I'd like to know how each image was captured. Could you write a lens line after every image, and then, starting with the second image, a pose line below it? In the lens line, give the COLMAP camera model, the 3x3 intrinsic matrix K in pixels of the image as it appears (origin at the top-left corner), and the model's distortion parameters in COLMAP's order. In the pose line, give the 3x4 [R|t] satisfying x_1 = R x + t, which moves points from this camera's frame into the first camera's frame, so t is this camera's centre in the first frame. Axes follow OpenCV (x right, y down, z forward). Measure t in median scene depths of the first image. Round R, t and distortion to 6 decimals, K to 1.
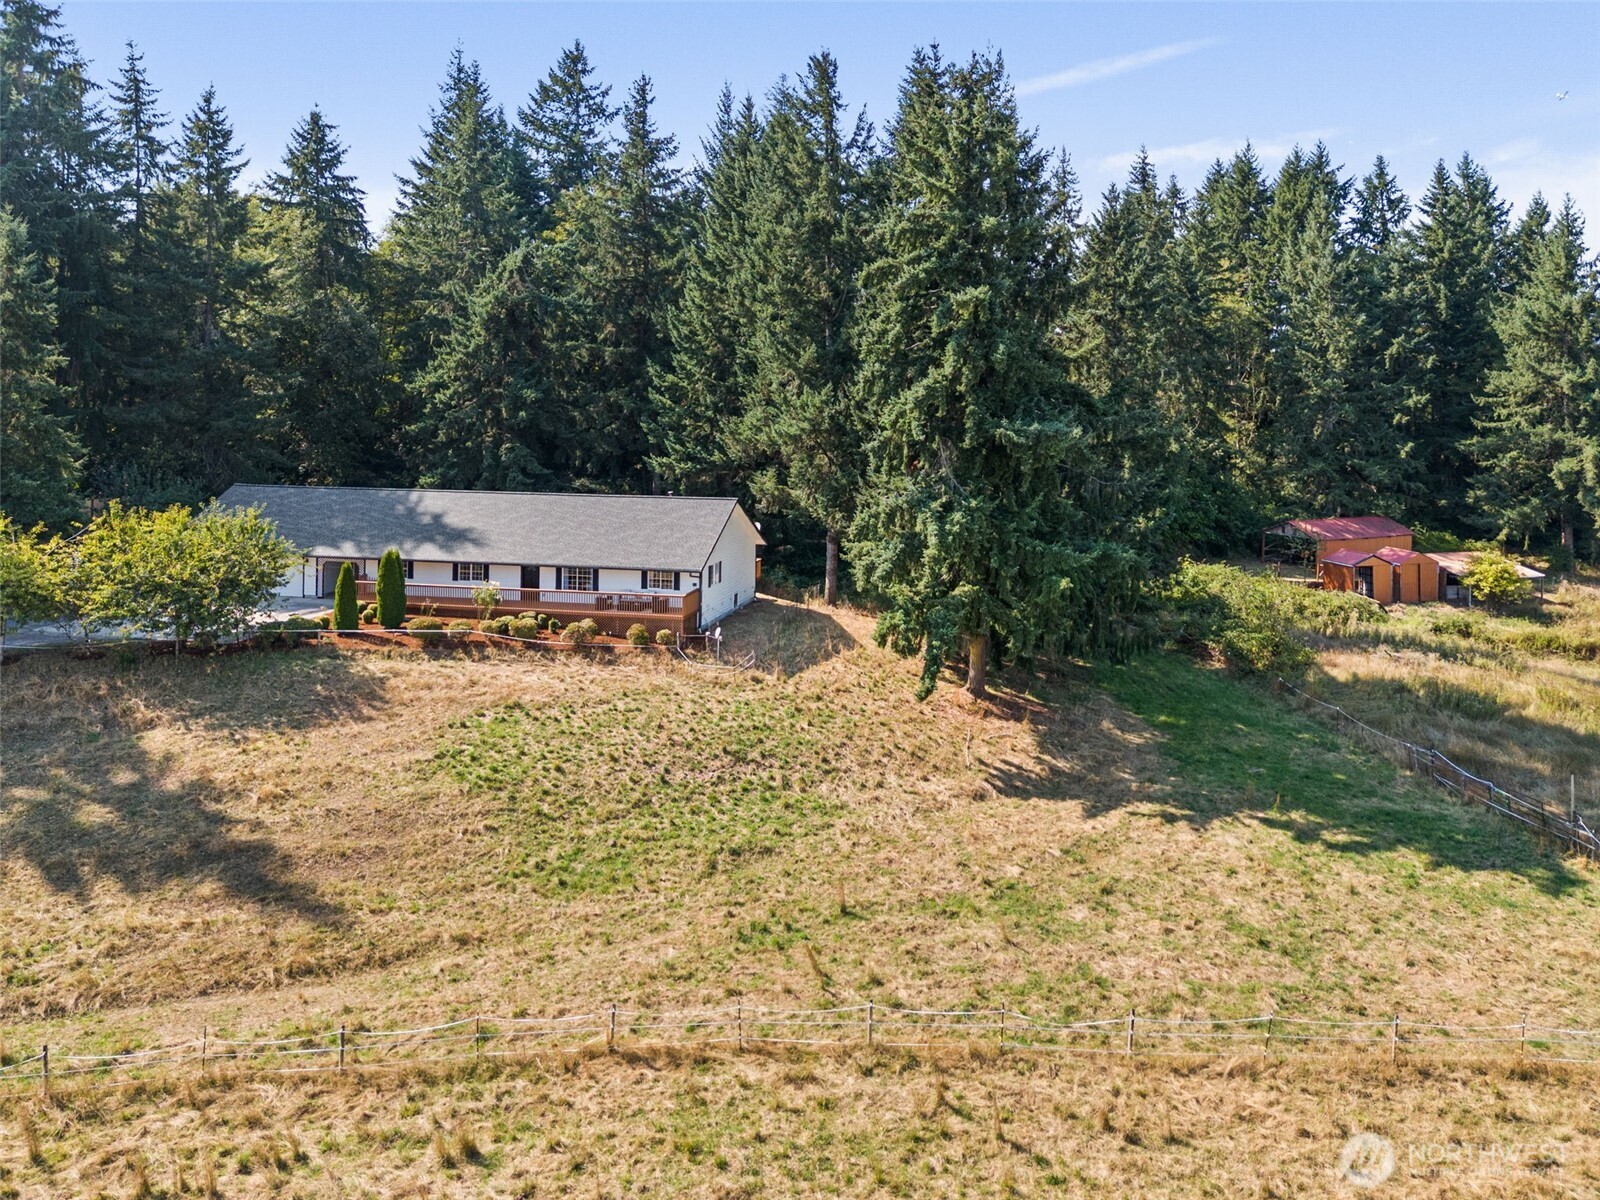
lens RADIAL K [[1165.8, 0, 800.0], [0, 1165.8, 600.0], [0, 0, 1]] dist [0.090120, -0.094893]
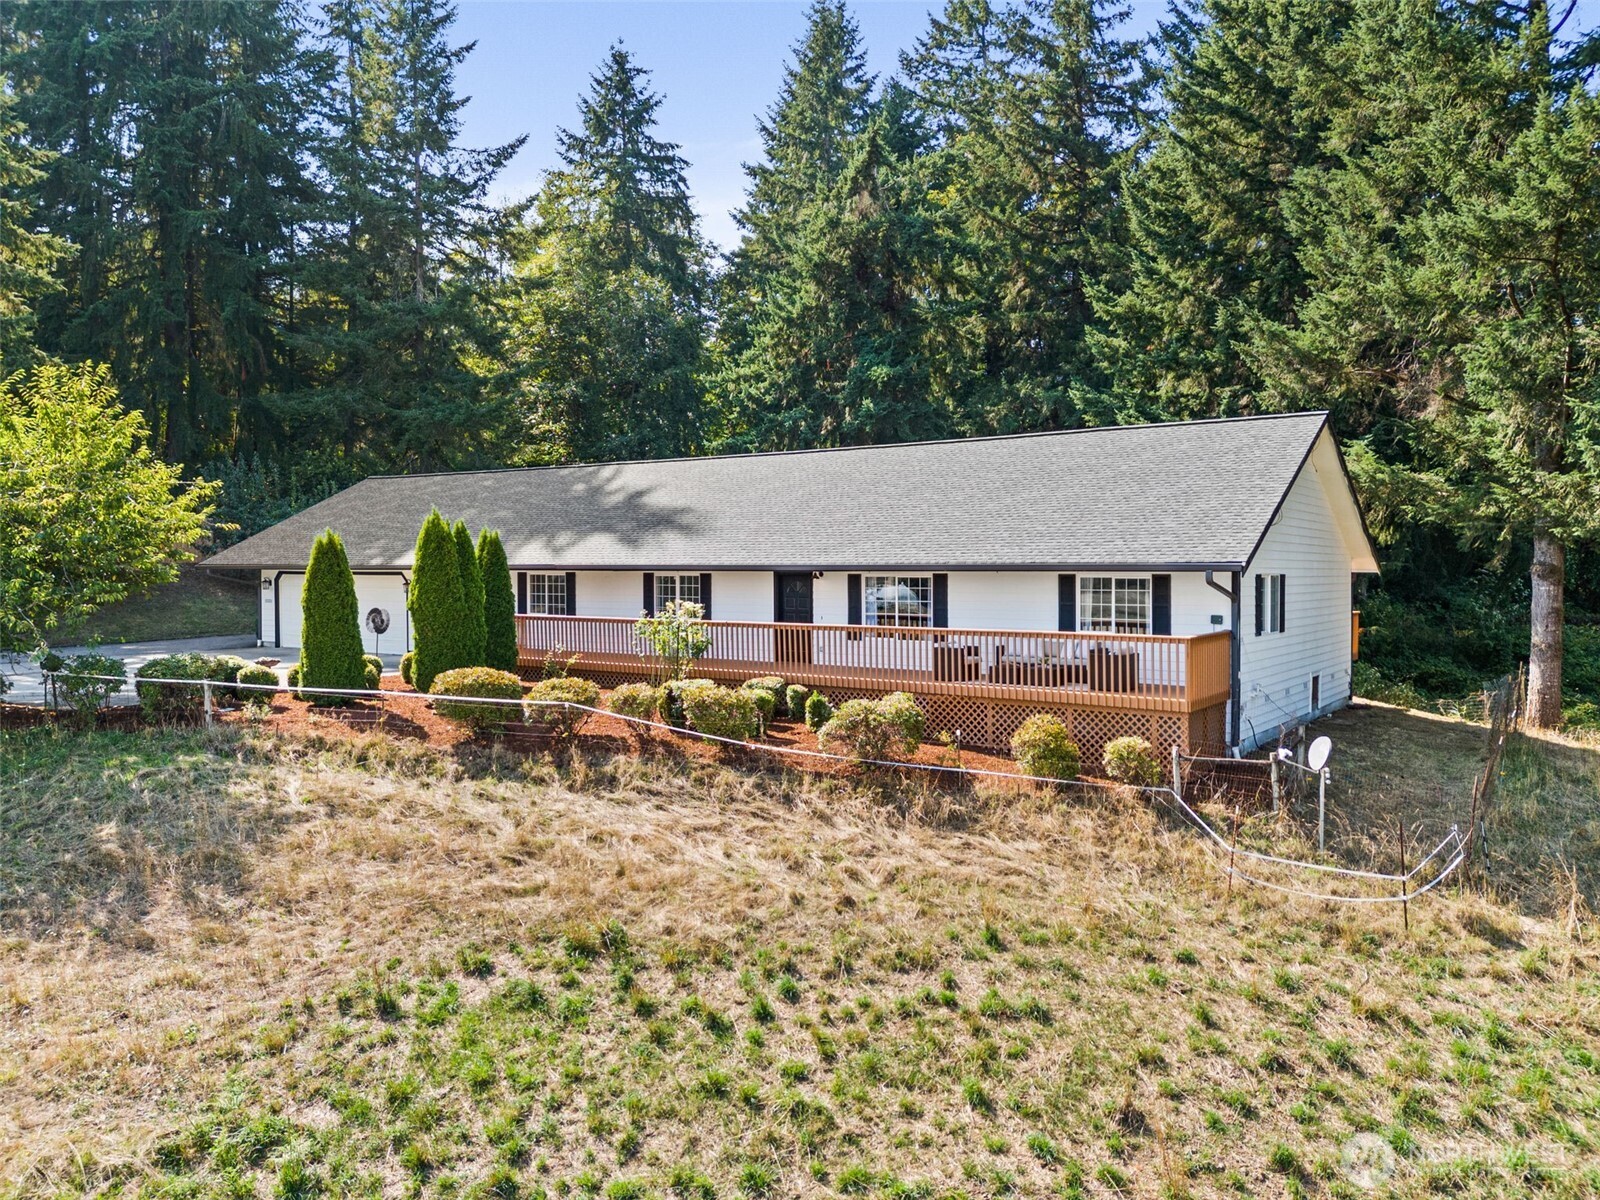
lens RADIAL K [[887.2, 0, 756.0], [0, 887.2, 598.5], [0, 0, 1]] dist [0.034391, -0.000747]
pose [[0.881918, -0.039258, -0.469764, -0.089523], [-0.051309, 0.982612, -0.178443, 0.038208], [0.468601, 0.181475, 0.864569, 0.728723]]
